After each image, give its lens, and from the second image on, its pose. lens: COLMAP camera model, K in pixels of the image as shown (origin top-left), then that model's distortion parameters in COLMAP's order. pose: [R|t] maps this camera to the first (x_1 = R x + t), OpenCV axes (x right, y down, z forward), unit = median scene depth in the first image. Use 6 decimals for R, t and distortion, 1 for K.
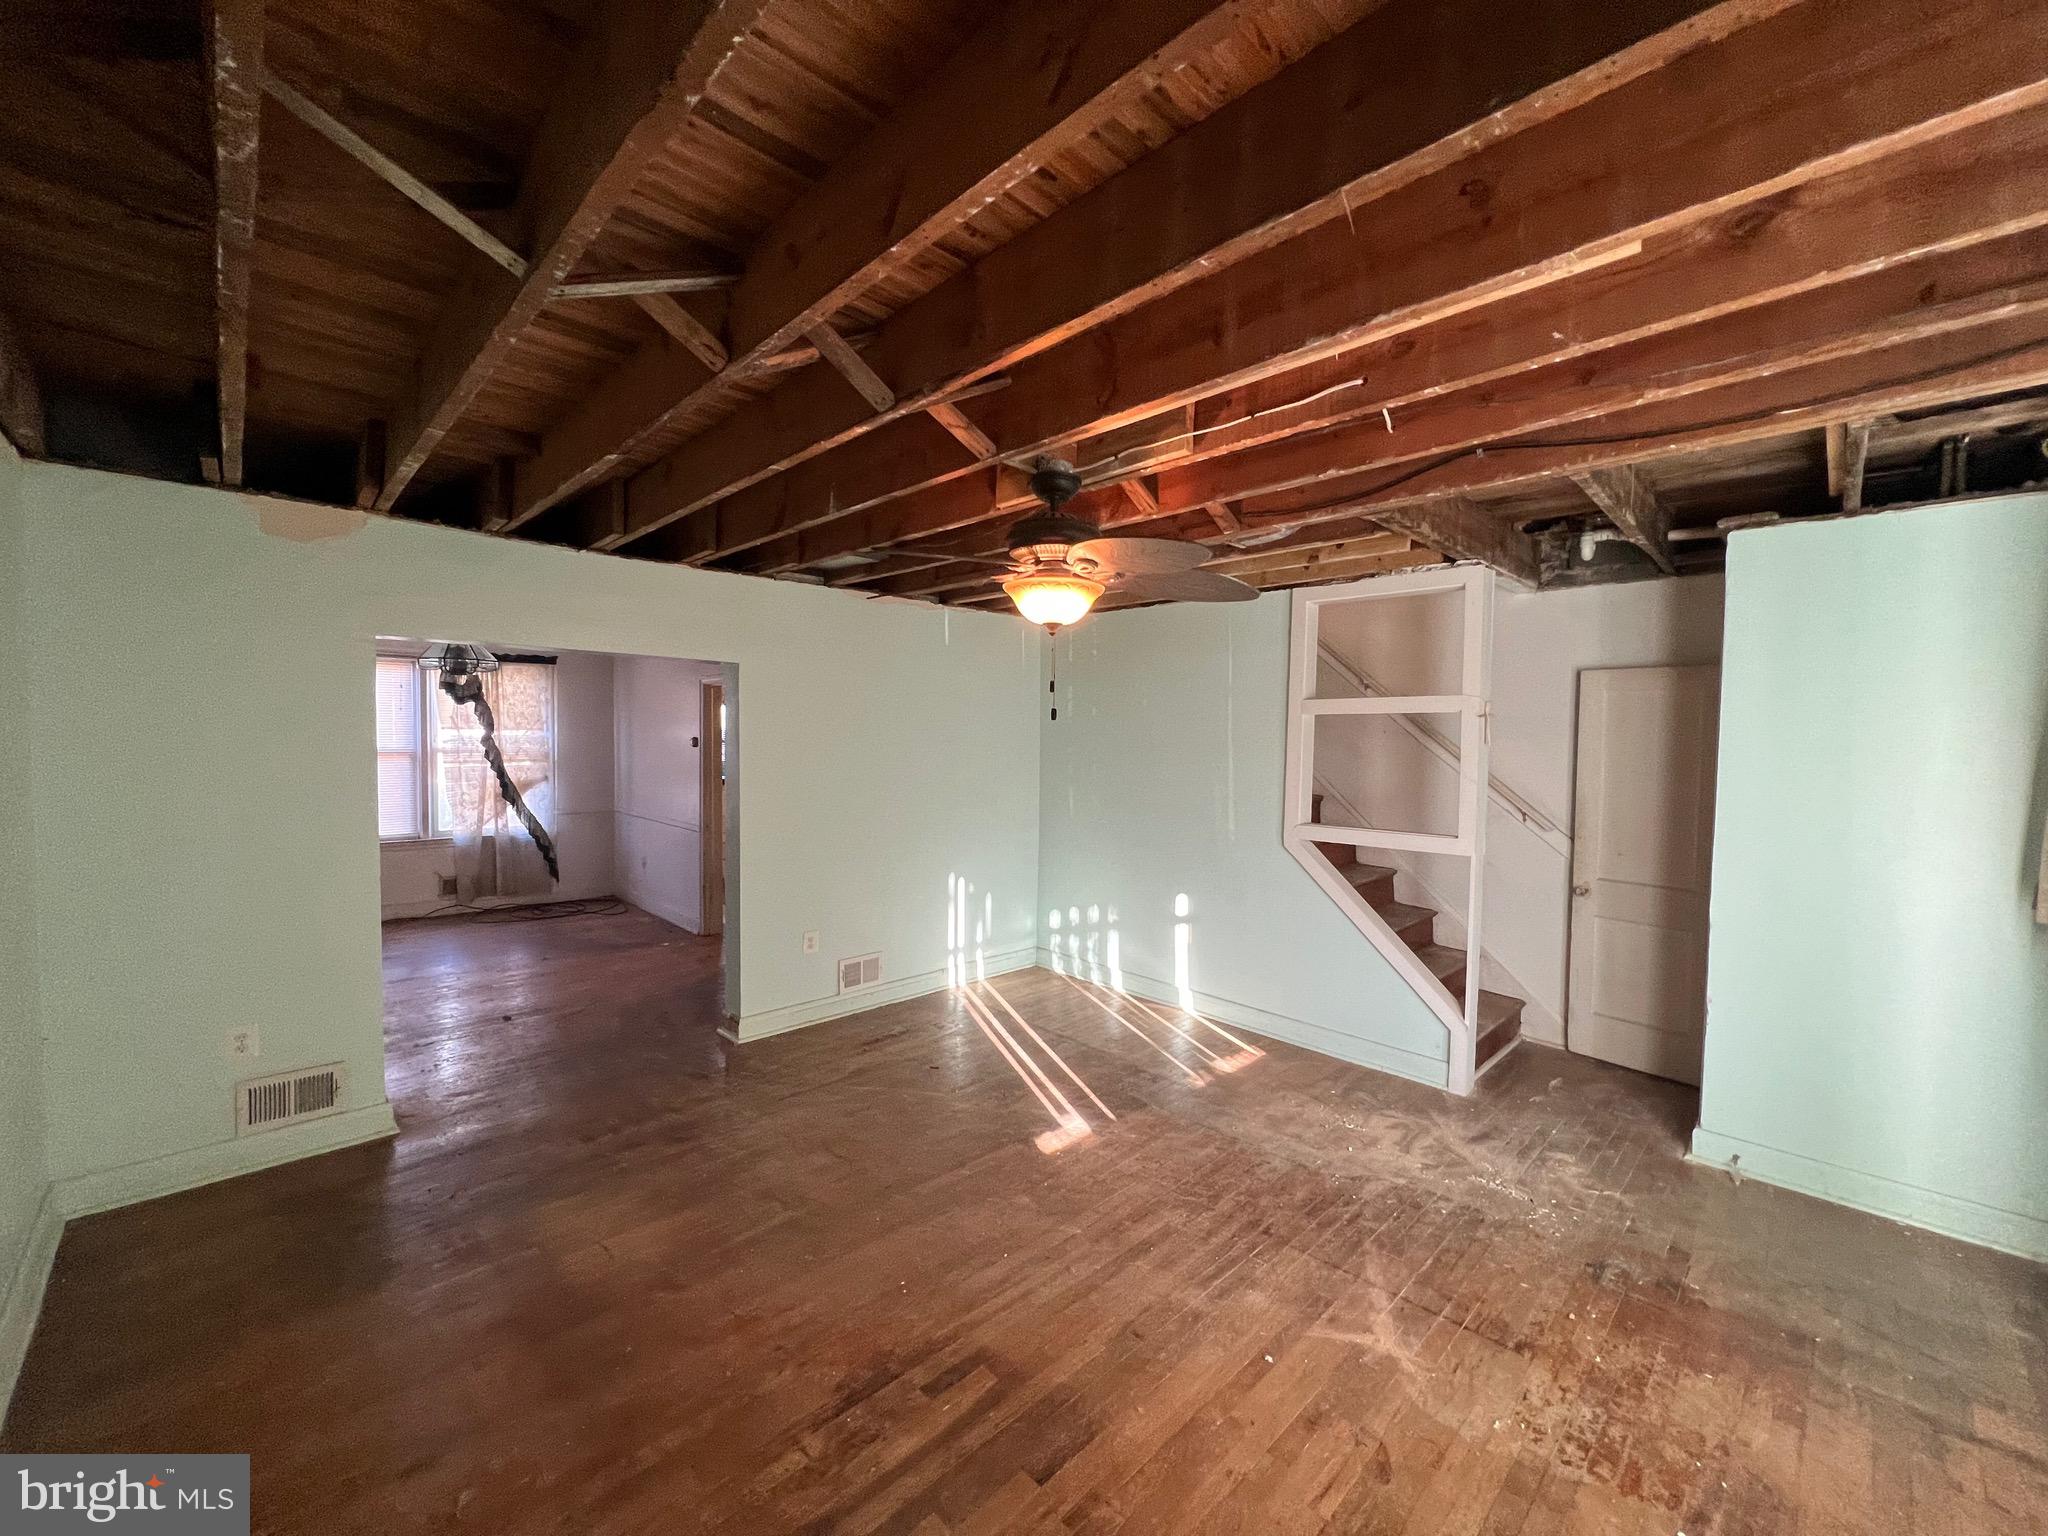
lens RADIAL K [[816.2, 0, 1026.9], [0, 816.2, 760.8], [0, 0, 1]] dist [-0.000364, -0.000103]
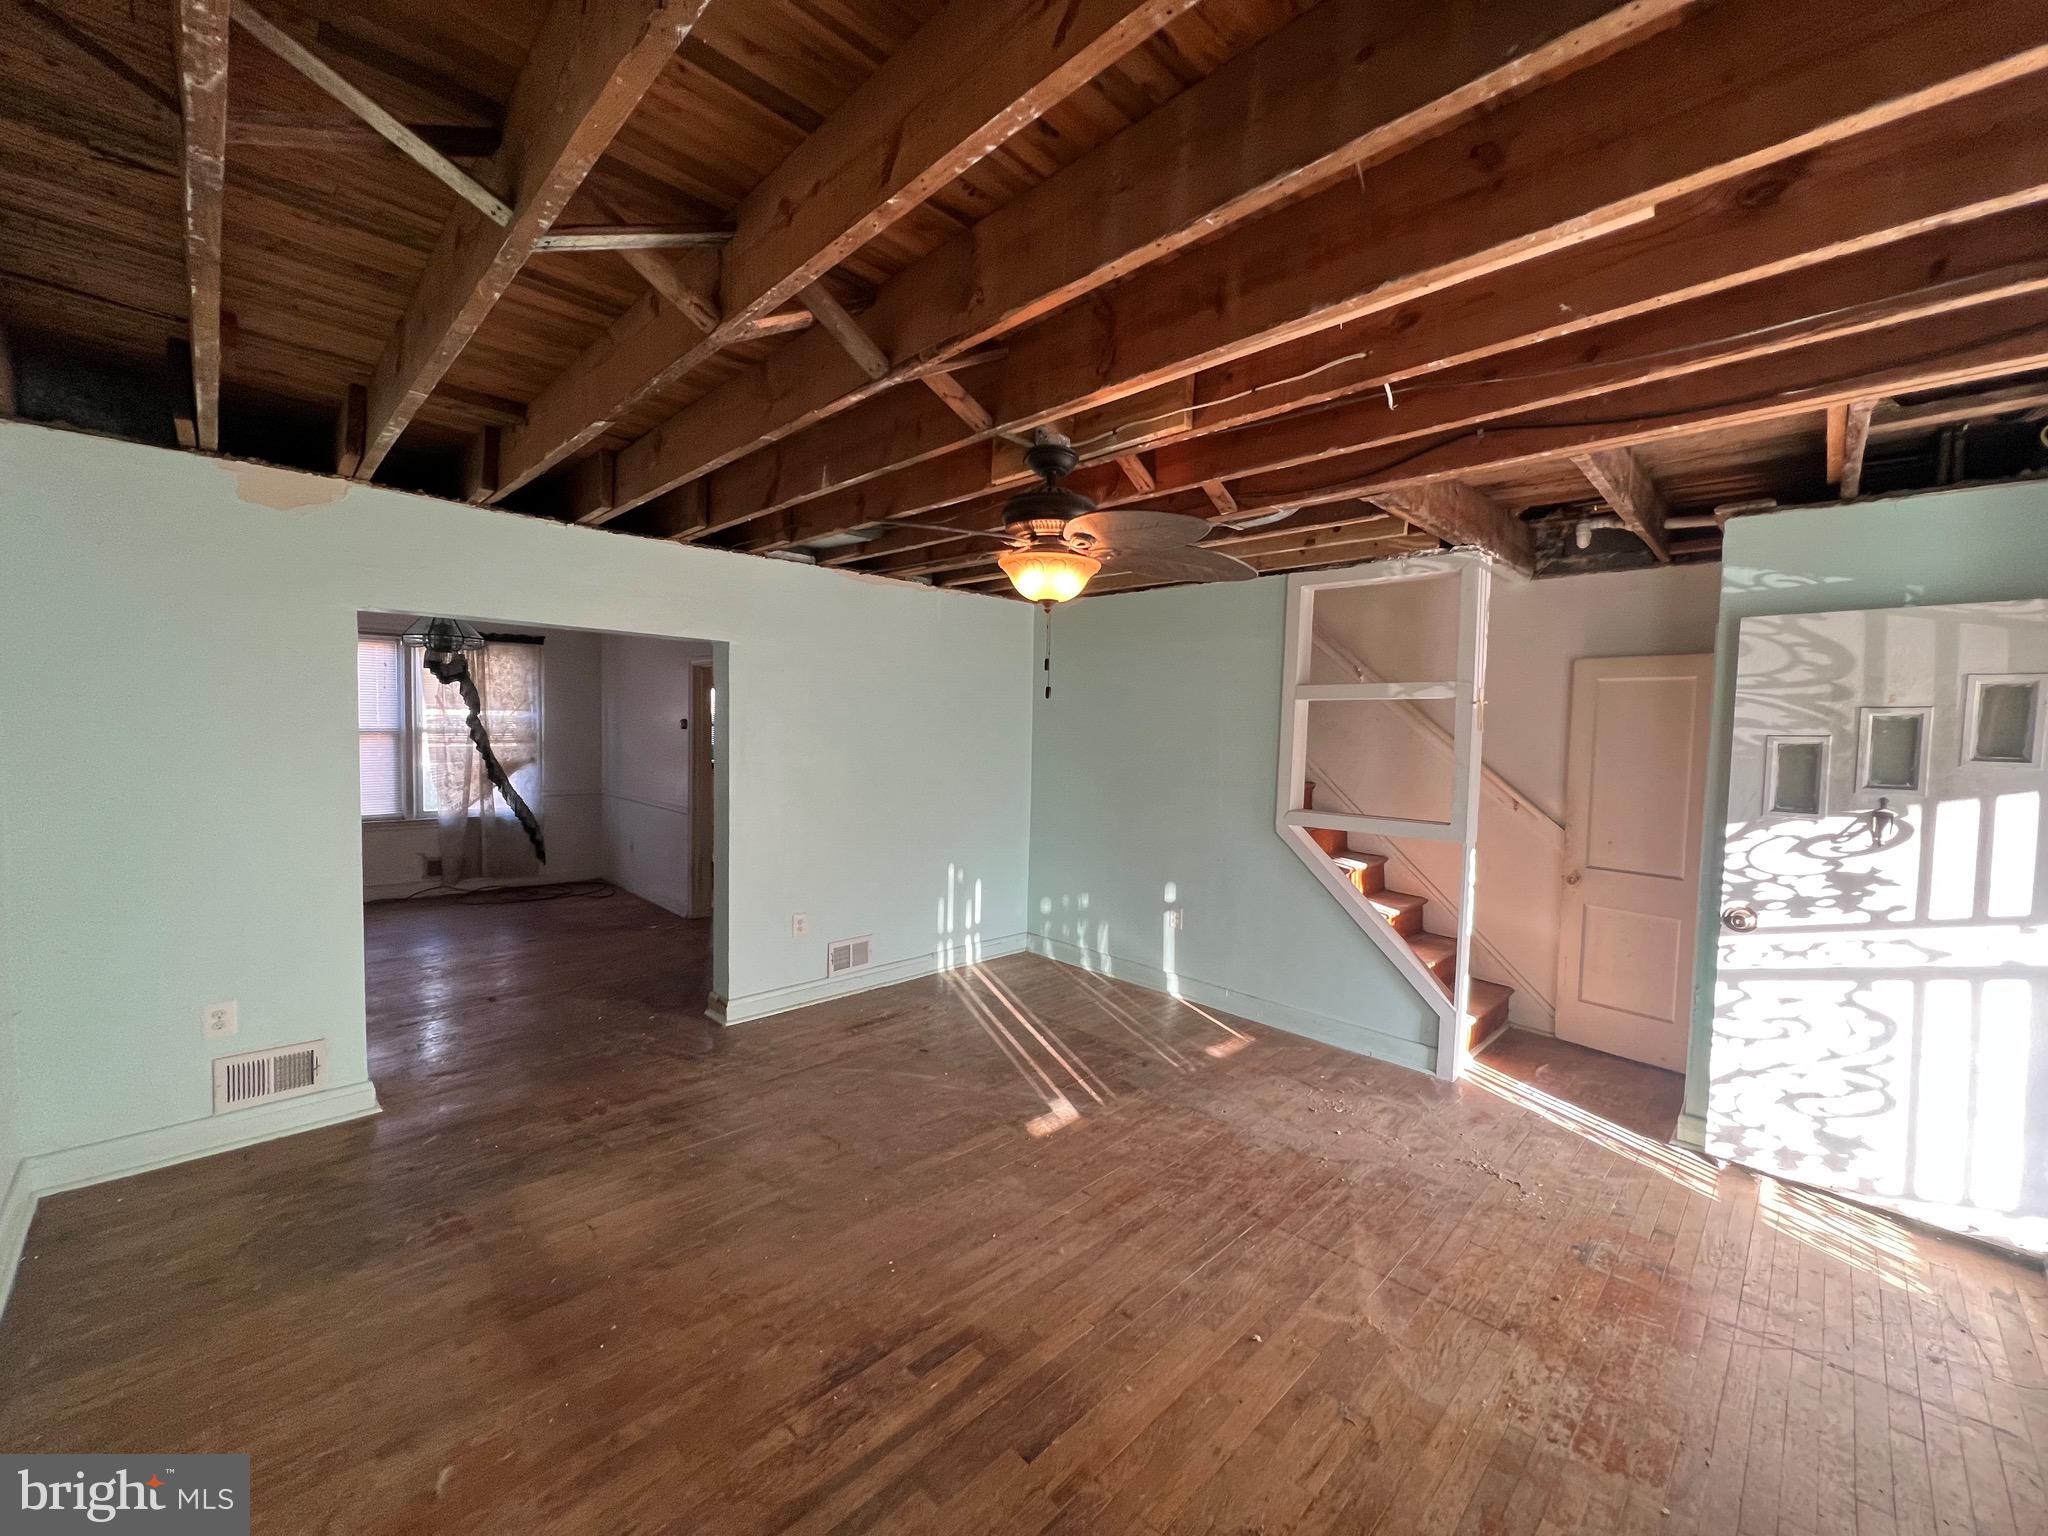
lens RADIAL K [[816.2, 0, 1027.2], [0, 816.2, 760.7], [0, 0, 1]] dist [-0.000364, -0.000103]
pose [[0.999889, 0.009651, 0.011337, -0.003222], [-0.009788, 0.999879, 0.012069, 0.014539], [-0.011220, -0.012179, 0.999863, 0.011091]]
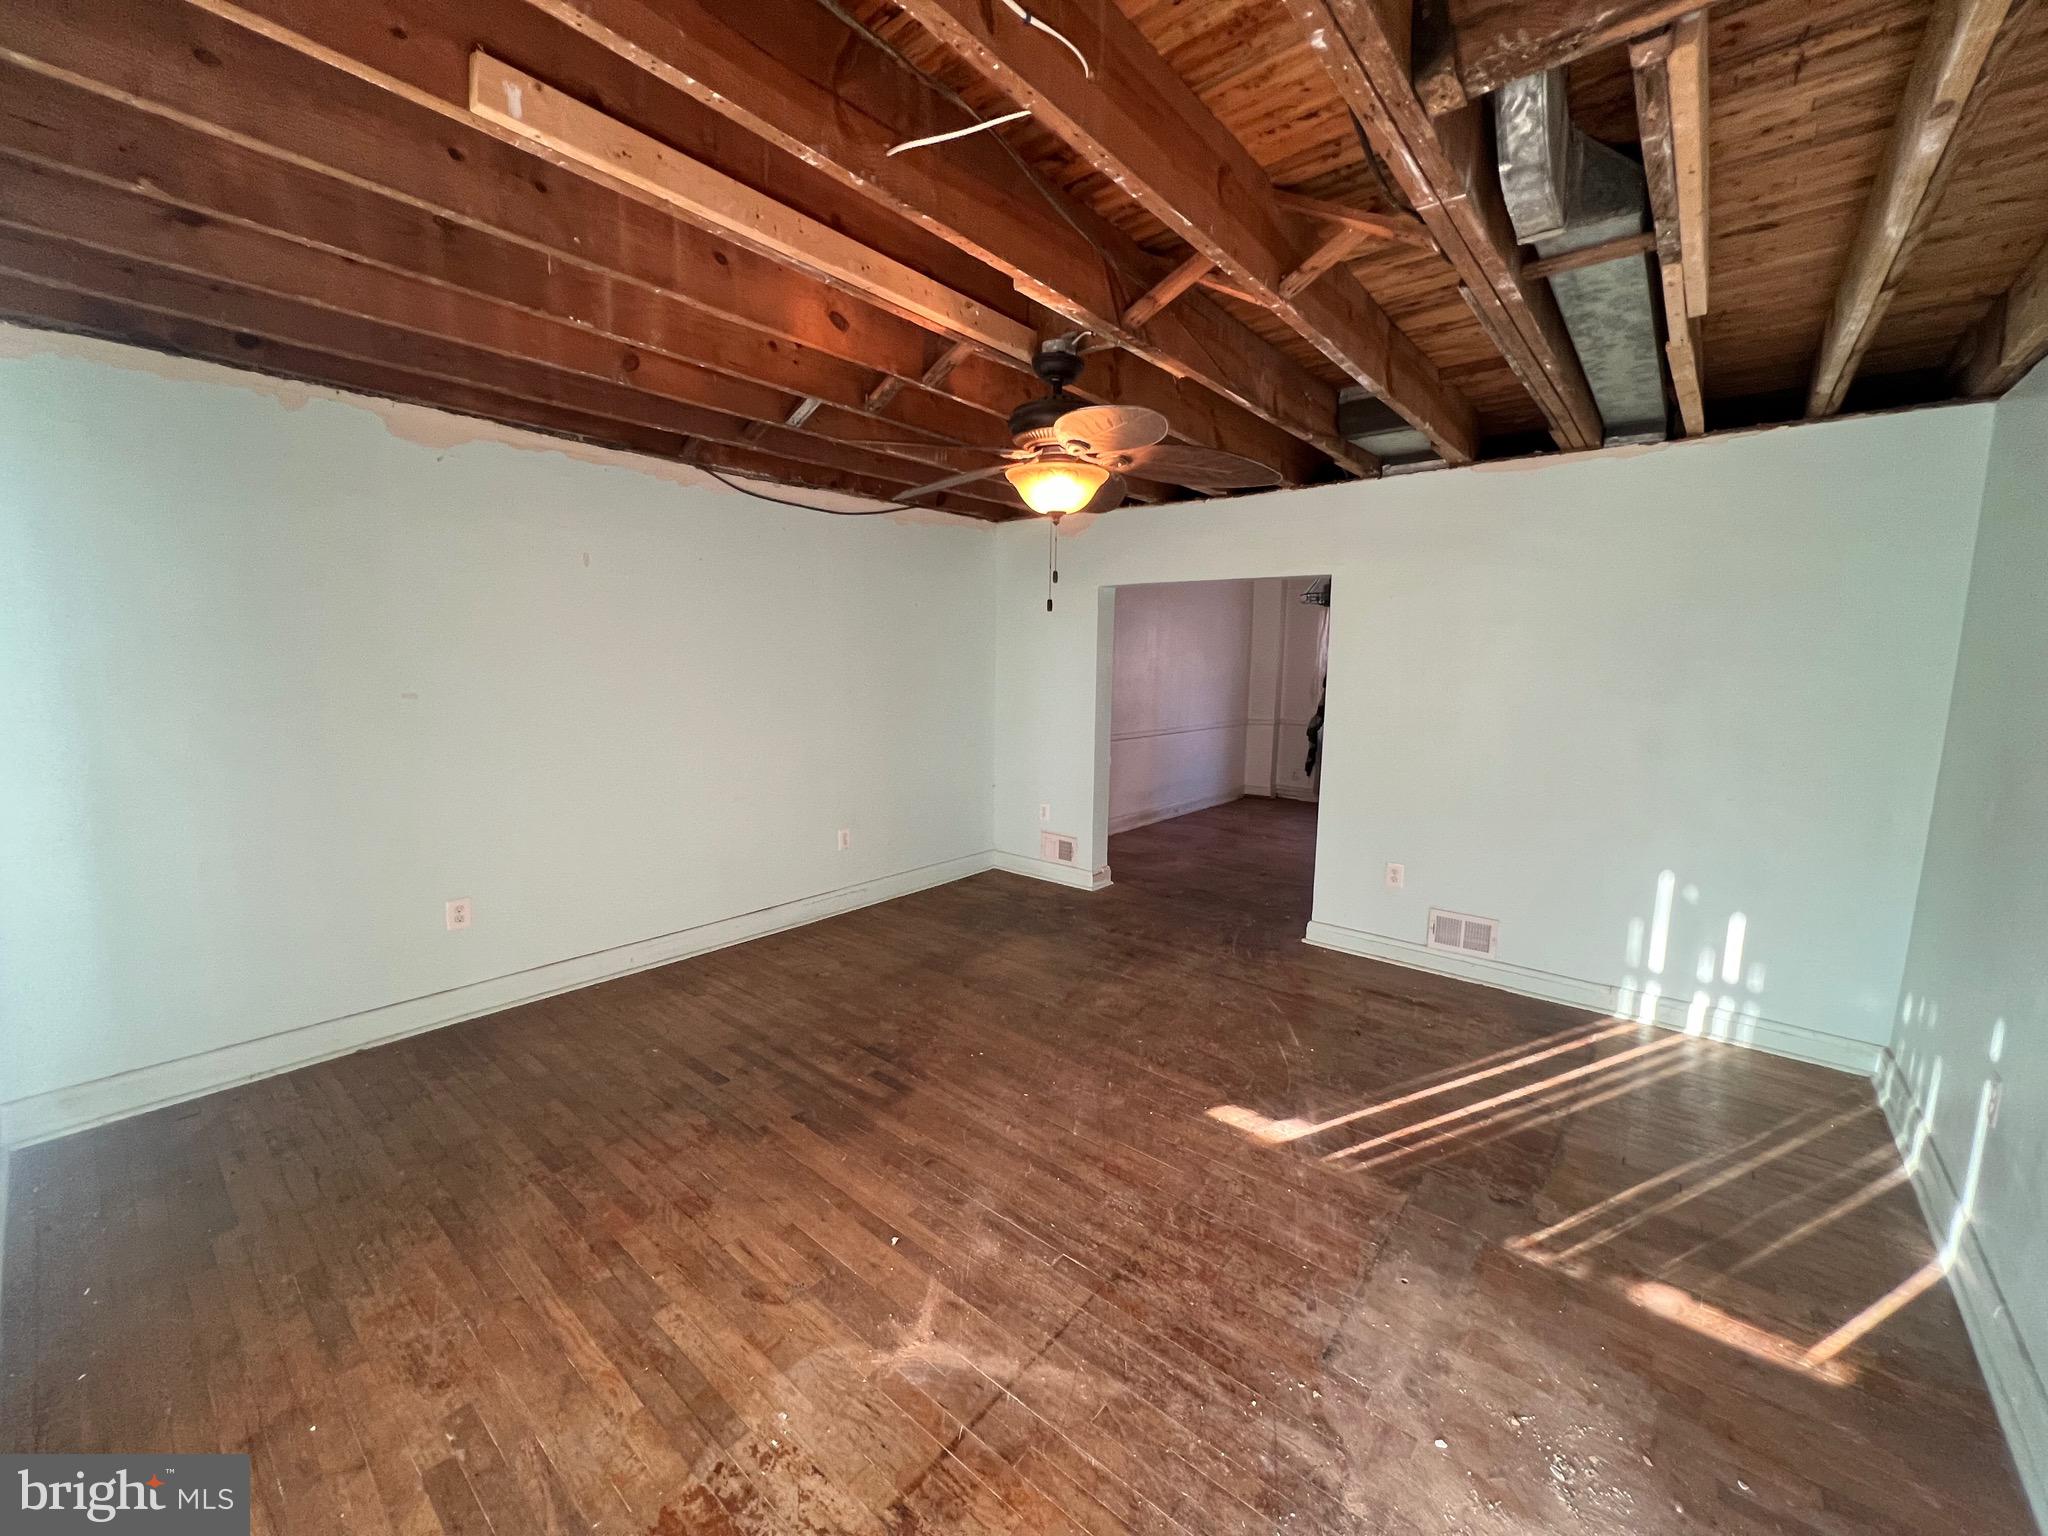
lens RADIAL K [[816.2, 0, 1024.5], [0, 816.2, 767.2], [0, 0, 1]] dist [-0.000364, -0.000103]
pose [[0.096735, 0.120844, -0.987947, 1.105848], [-0.044133, 0.992147, 0.117036, 0.025588], [0.994331, 0.032280, 0.101308, 0.929177]]
